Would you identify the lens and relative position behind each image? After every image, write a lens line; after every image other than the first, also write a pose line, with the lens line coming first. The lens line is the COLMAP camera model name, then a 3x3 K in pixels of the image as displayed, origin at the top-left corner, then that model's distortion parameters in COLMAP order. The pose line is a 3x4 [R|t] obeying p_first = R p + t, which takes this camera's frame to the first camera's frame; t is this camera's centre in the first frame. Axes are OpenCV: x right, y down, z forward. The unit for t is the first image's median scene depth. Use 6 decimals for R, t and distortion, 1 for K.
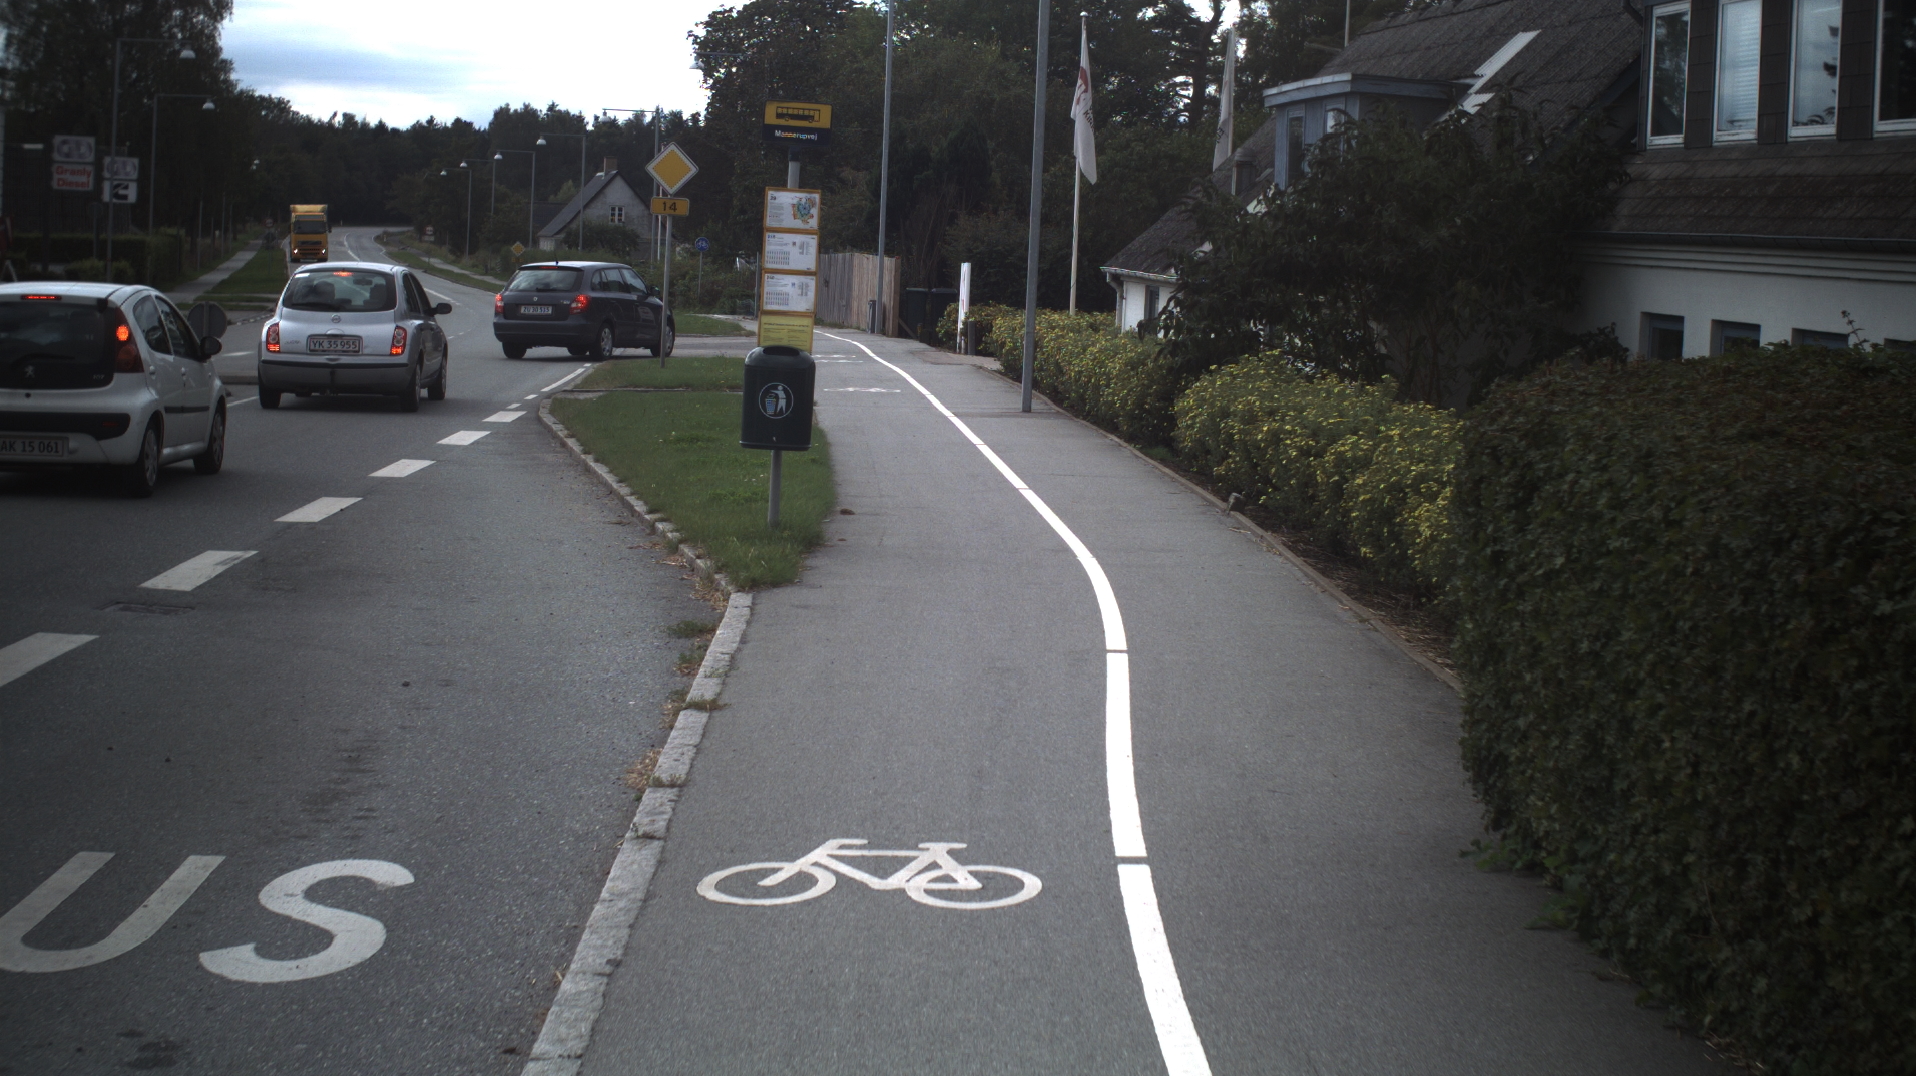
lens RADIAL K [[3360.3, 0, 958.0], [0, 3360.3, 538.0], [0, 0, 1]] dist [-0.306239, 0.484801]
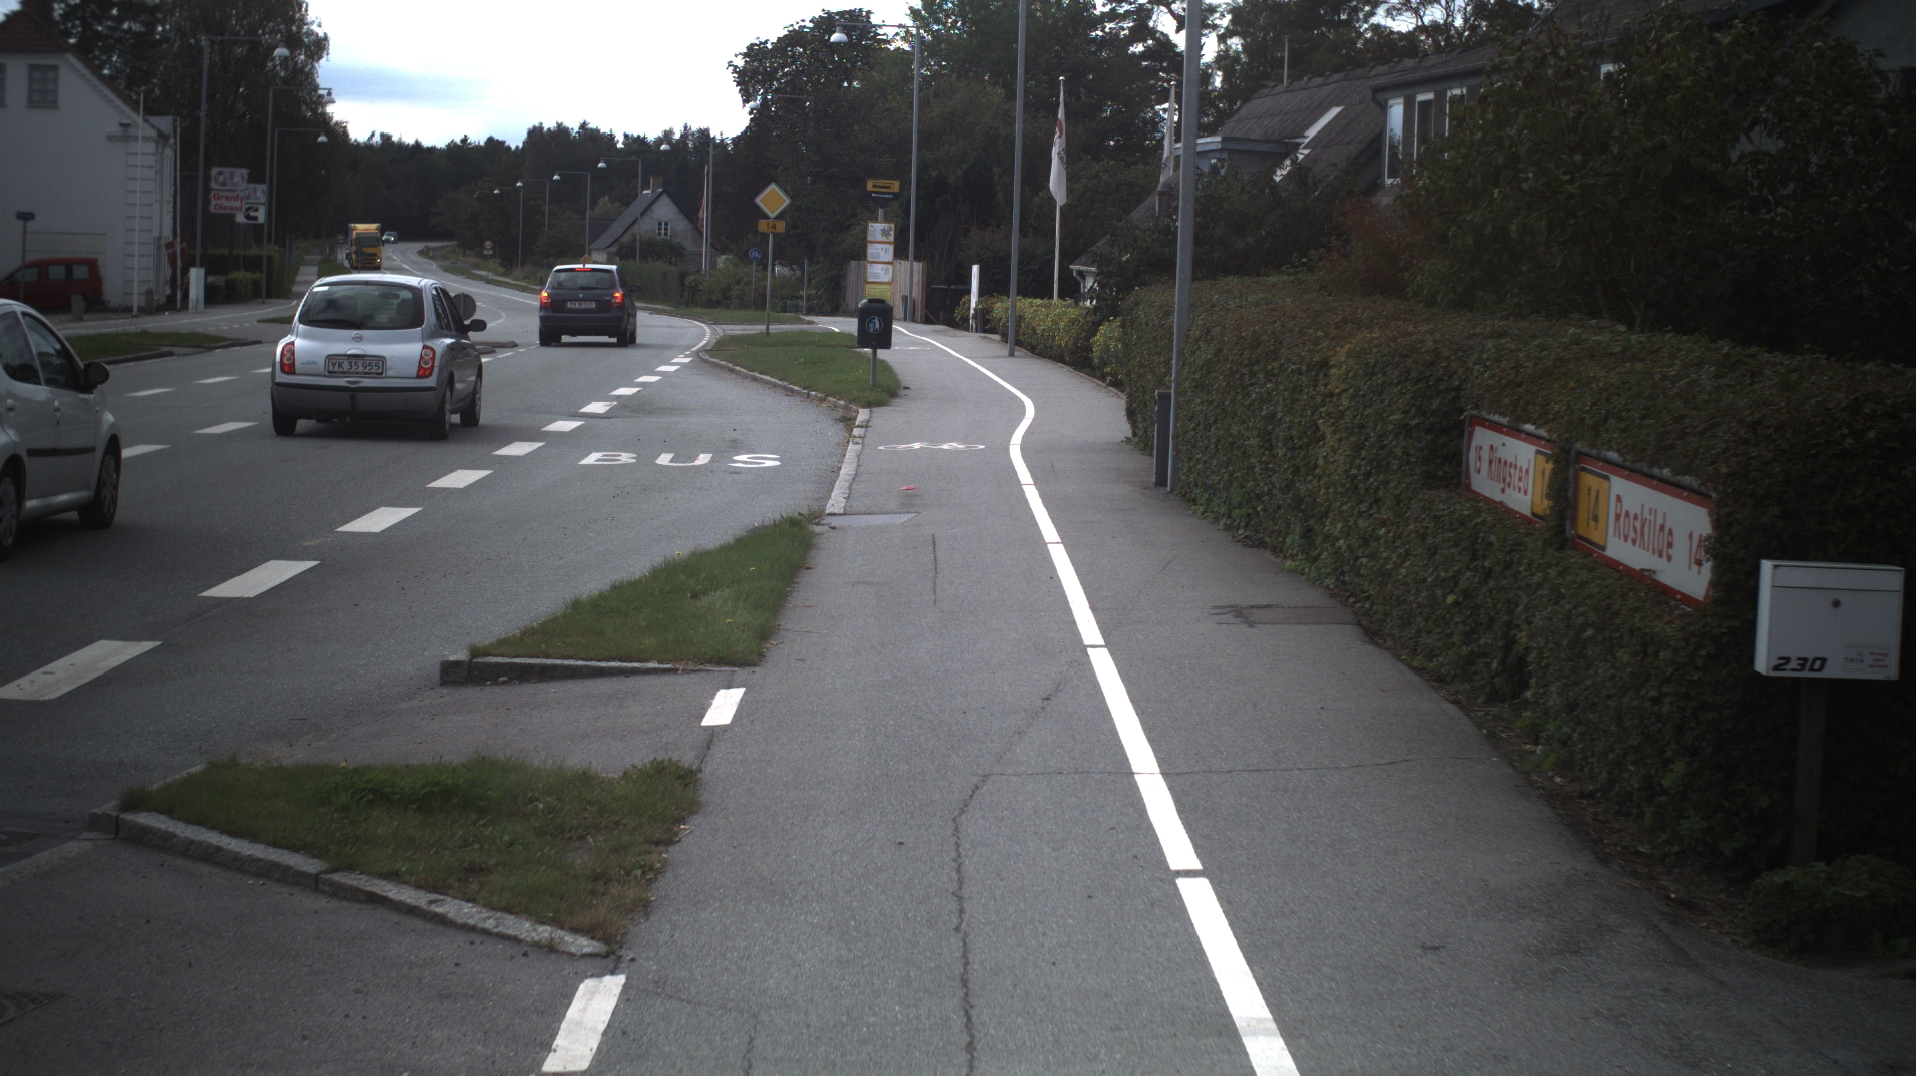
lens RADIAL K [[3360.3, 0, 958.0], [0, 3360.3, 538.0], [0, 0, 1]] dist [-0.306239, 0.484801]
pose [[0.999935, -0.009329, -0.006576, 0.002741], [0.009310, 0.999952, -0.002984, 0.028006], [0.006604, 0.002923, 0.999974, -0.307597]]
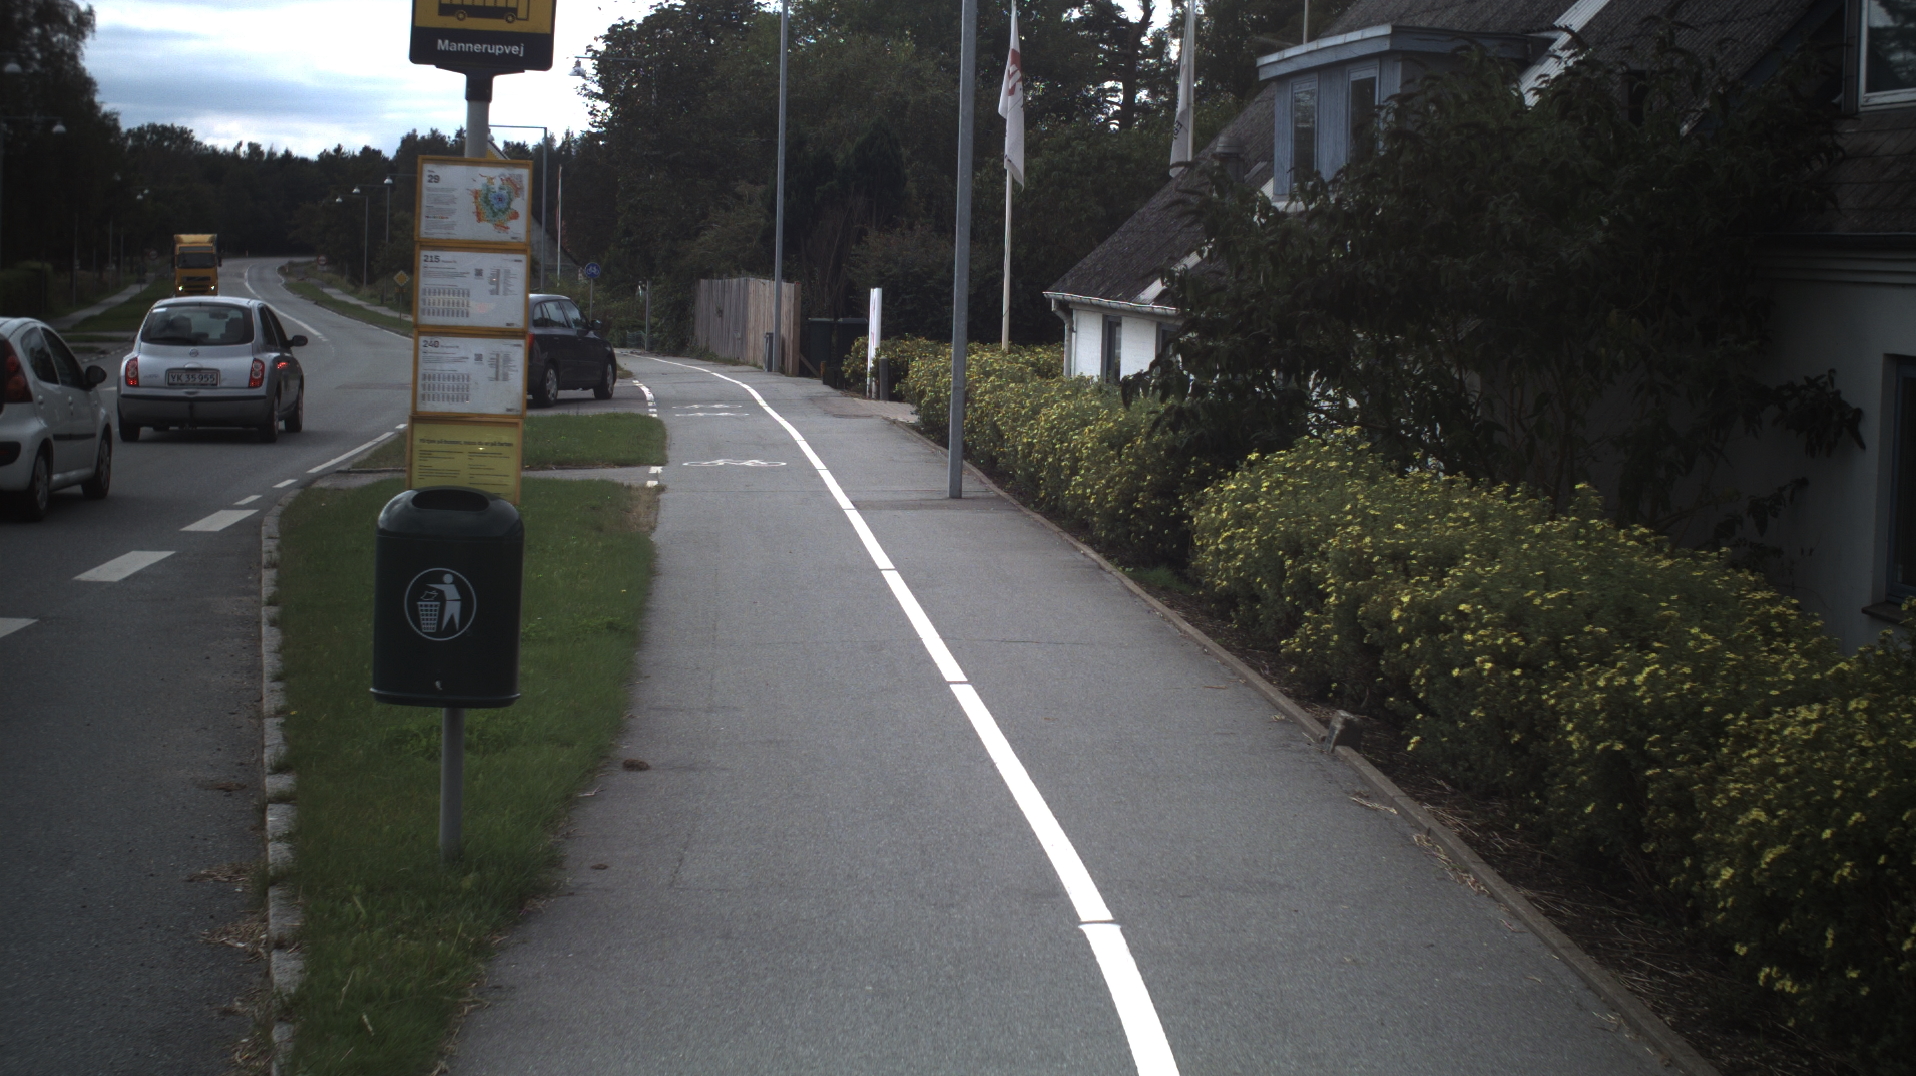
lens RADIAL K [[3360.3, 0, 958.0], [0, 3360.3, 538.0], [0, 0, 1]] dist [-0.306239, 0.484801]
pose [[0.999599, -0.016776, 0.022816, 0.002422], [0.016917, 0.999839, -0.005998, -0.013500], [-0.022712, 0.006382, 0.999722, 0.153585]]
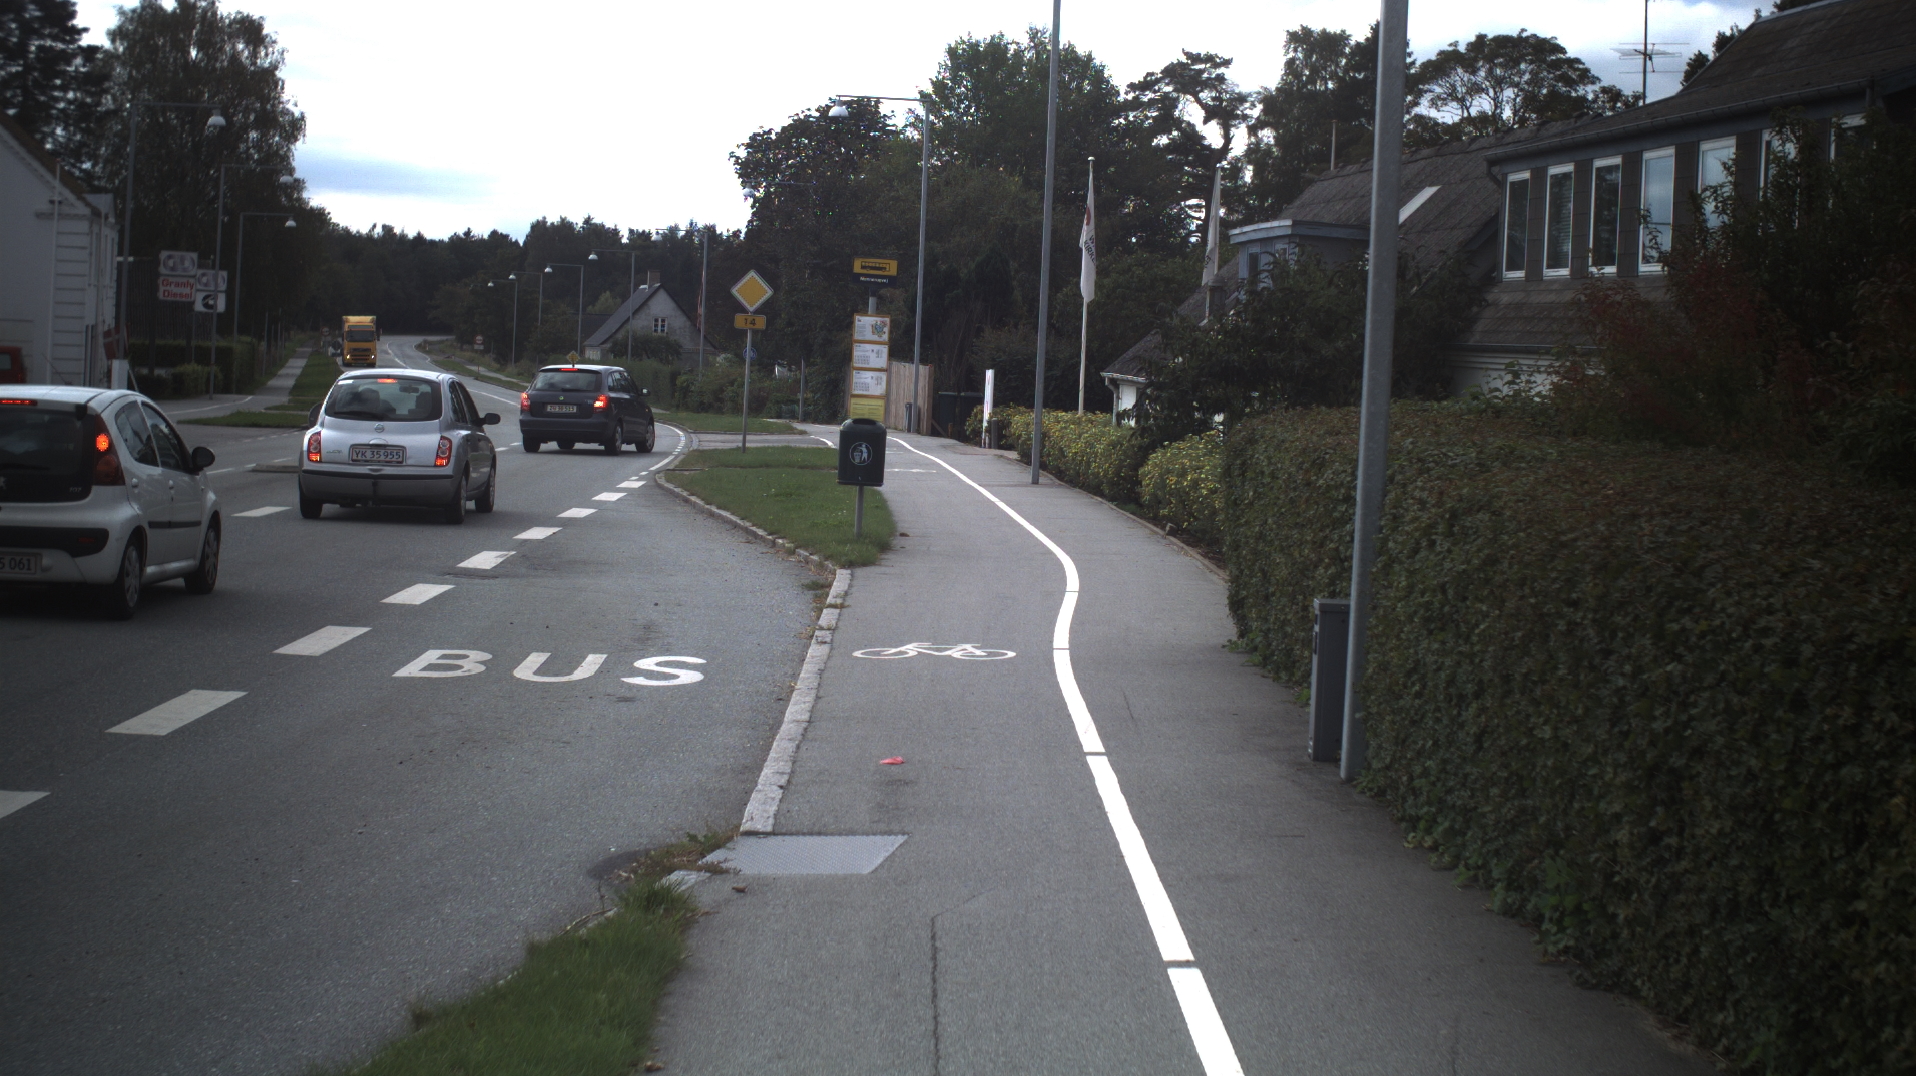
lens RADIAL K [[3360.3, 0, 958.0], [0, 3360.3, 538.0], [0, 0, 1]] dist [-0.306239, 0.484801]
pose [[0.999961, 0.003478, -0.008091, 0.000765], [-0.003744, 0.999442, -0.033183, 0.014091], [0.007971, 0.033212, 0.999417, -0.154272]]
